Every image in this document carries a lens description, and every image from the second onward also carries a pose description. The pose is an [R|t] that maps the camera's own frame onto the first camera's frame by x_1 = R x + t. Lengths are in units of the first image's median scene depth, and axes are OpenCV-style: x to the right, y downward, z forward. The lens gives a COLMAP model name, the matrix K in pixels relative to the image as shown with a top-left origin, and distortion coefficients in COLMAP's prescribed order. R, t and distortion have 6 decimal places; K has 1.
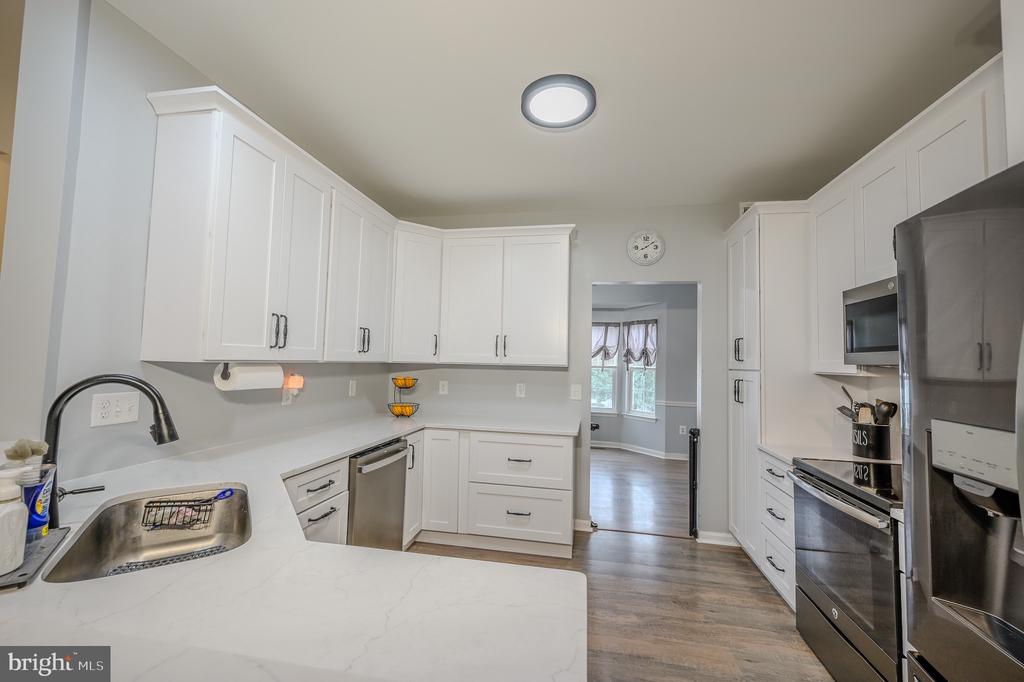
lens RADIAL K [[413.2, 0, 510.9], [0, 413.2, 338.9], [0, 0, 1]] dist [0.000152, 0.000067]
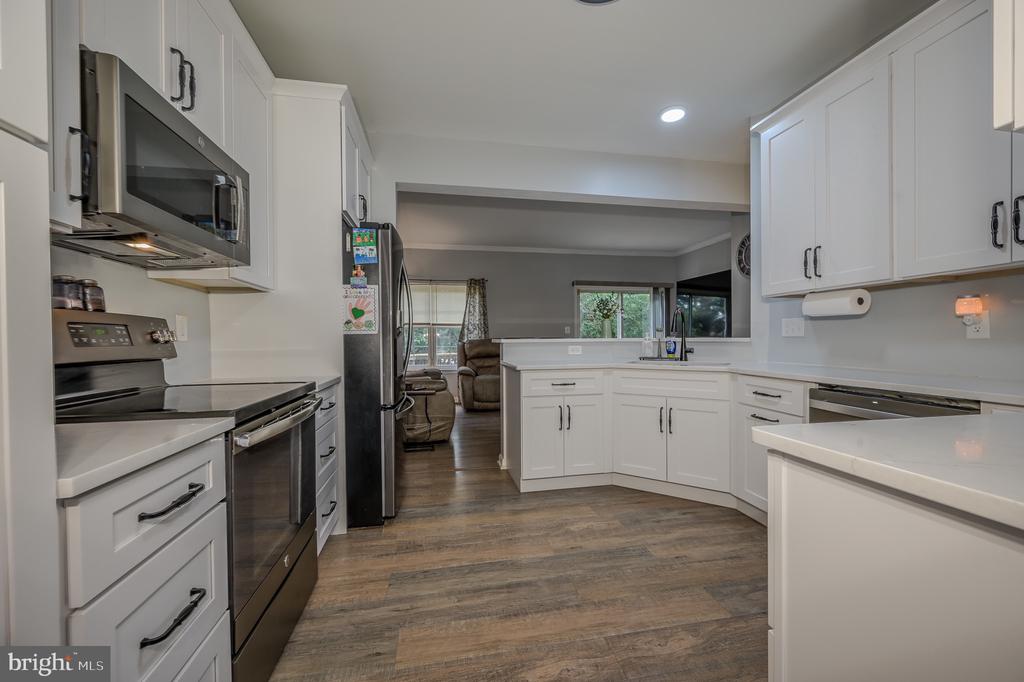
lens RADIAL K [[413.2, 0, 510.9], [0, 413.2, 338.9], [0, 0, 1]] dist [0.000152, 0.000067]
pose [[-0.928692, -0.018150, -0.370407, 0.391265], [0.004326, 0.998203, -0.059759, 0.161396], [0.370826, -0.057100, -0.926945, 1.103988]]
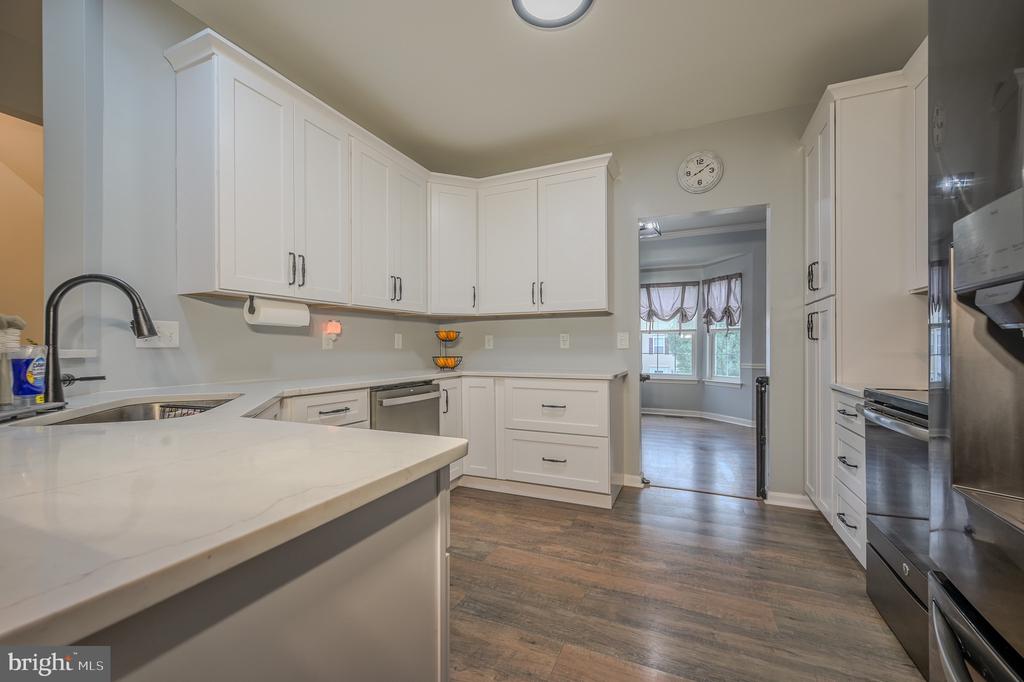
lens RADIAL K [[408.7, 0, 512.4], [0, 408.7, 345.6], [0, 0, 1]] dist [-0.002861, -0.000266]
pose [[0.974374, -0.028809, -0.223080, 0.134771], [0.040651, 0.997987, 0.048673, 0.095849], [0.221229, -0.056494, 0.973584, 0.055736]]
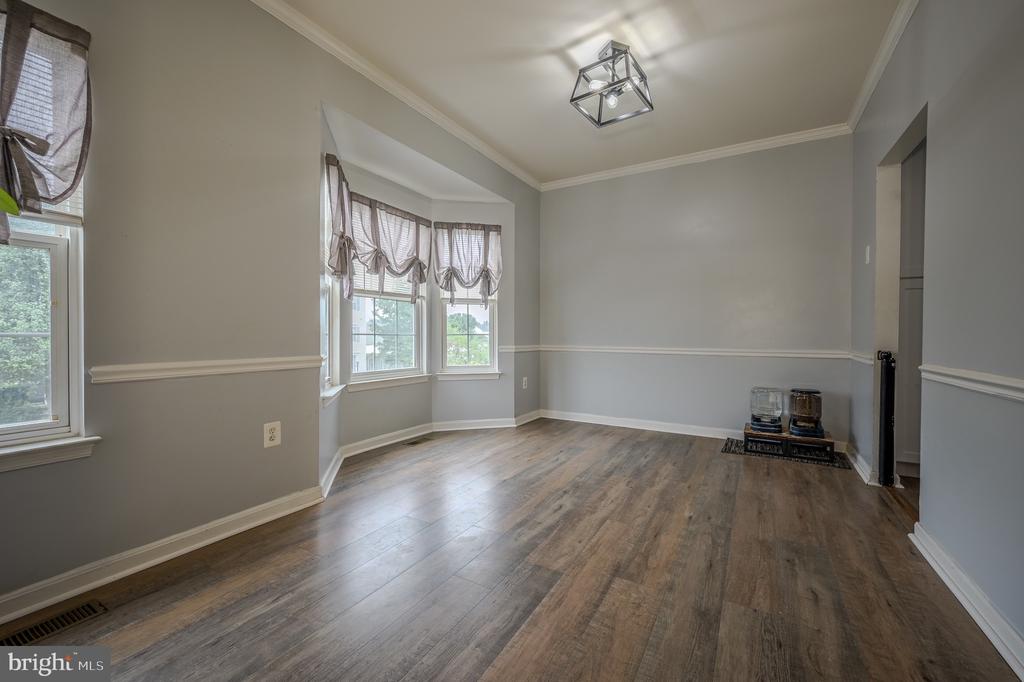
lens RADIAL K [[413.2, 0, 510.9], [0, 413.2, 338.9], [0, 0, 1]] dist [0.000152, 0.000067]
pose [[0.339987, -0.037131, 0.939697, -0.579146], [-0.047461, 0.997269, 0.056577, 0.200641], [-0.939232, -0.063835, 0.337296, 1.554993]]
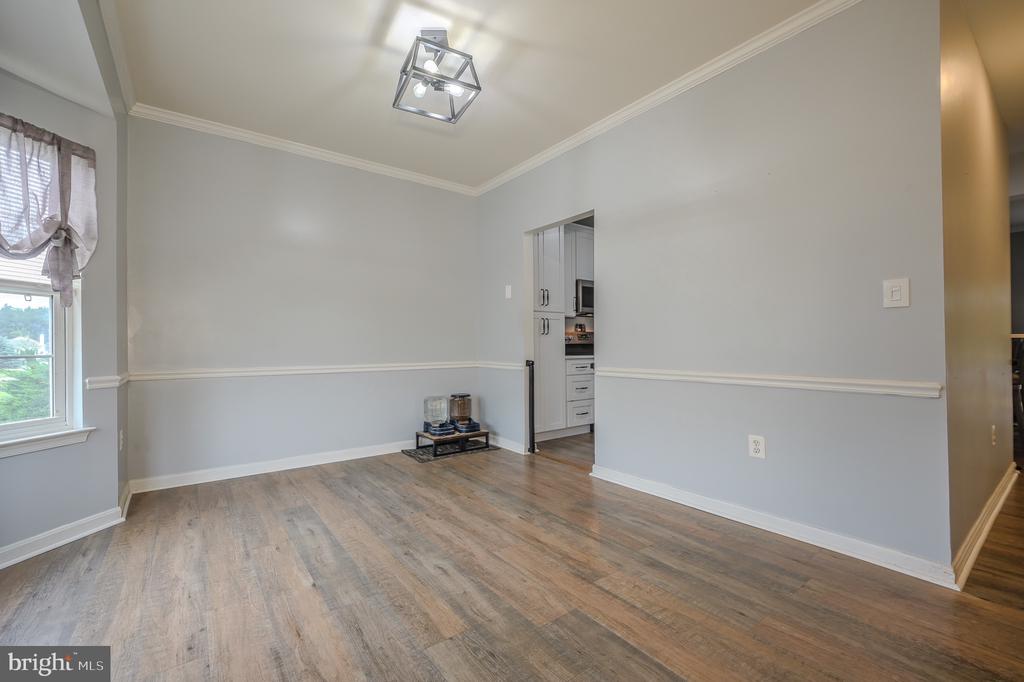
lens RADIAL K [[433.0, 0, 512.0], [0, 433.0, 341.0], [0, 0, 1]] dist [-0.001187, -0.000003]
pose [[-0.738976, -0.015468, 0.673554, -0.351158], [-0.052214, 0.998044, -0.034365, 0.227913], [-0.671705, -0.060564, -0.738339, 2.127297]]
